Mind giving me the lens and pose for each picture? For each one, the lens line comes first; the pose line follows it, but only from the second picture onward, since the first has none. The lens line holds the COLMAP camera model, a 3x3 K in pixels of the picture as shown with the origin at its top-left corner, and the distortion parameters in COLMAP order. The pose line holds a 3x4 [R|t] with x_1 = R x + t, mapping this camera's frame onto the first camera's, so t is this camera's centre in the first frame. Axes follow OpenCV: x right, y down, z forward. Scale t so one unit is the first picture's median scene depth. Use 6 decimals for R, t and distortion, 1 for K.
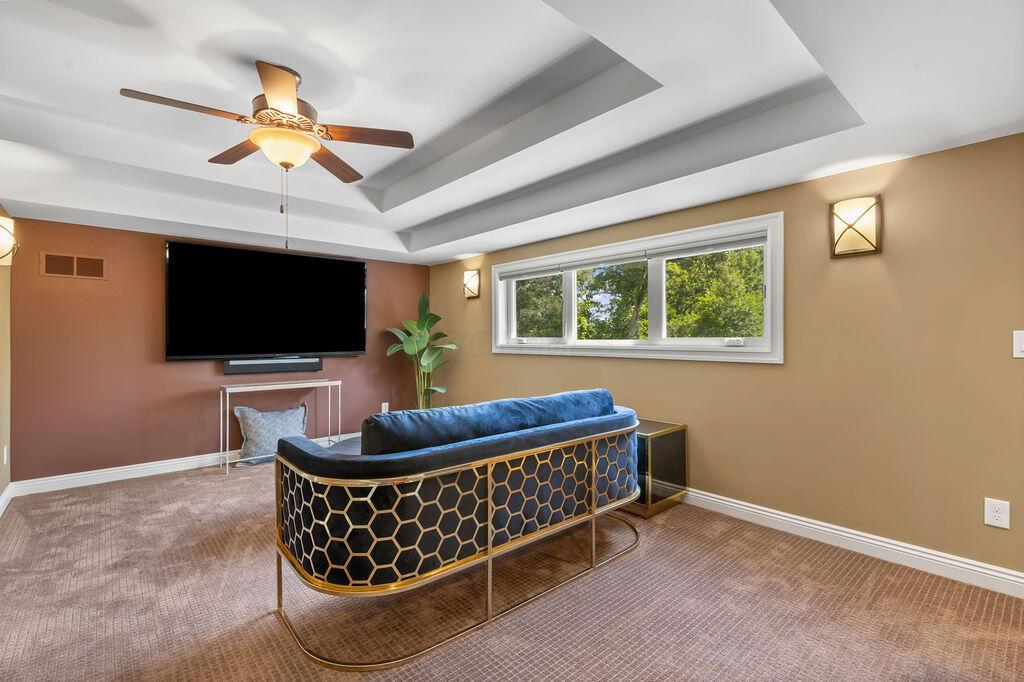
lens RADIAL K [[458.0, 0, 517.7], [0, 458.0, 340.4], [0, 0, 1]] dist [-0.000404, 0.000070]
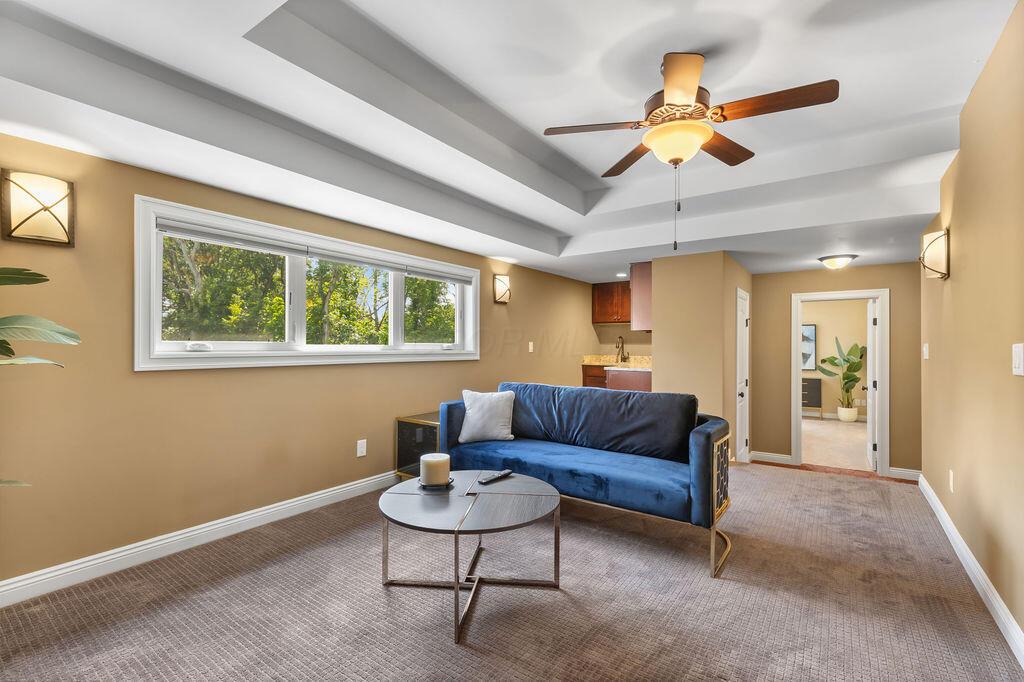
lens RADIAL K [[458.0, 0, 517.7], [0, 458.0, 340.4], [0, 0, 1]] dist [-0.000404, 0.000070]
pose [[-0.232647, 0.005538, 0.972545, -0.738382], [-0.005215, 0.999962, -0.006942, -0.006199], [-0.972547, -0.006687, -0.232610, 0.840538]]
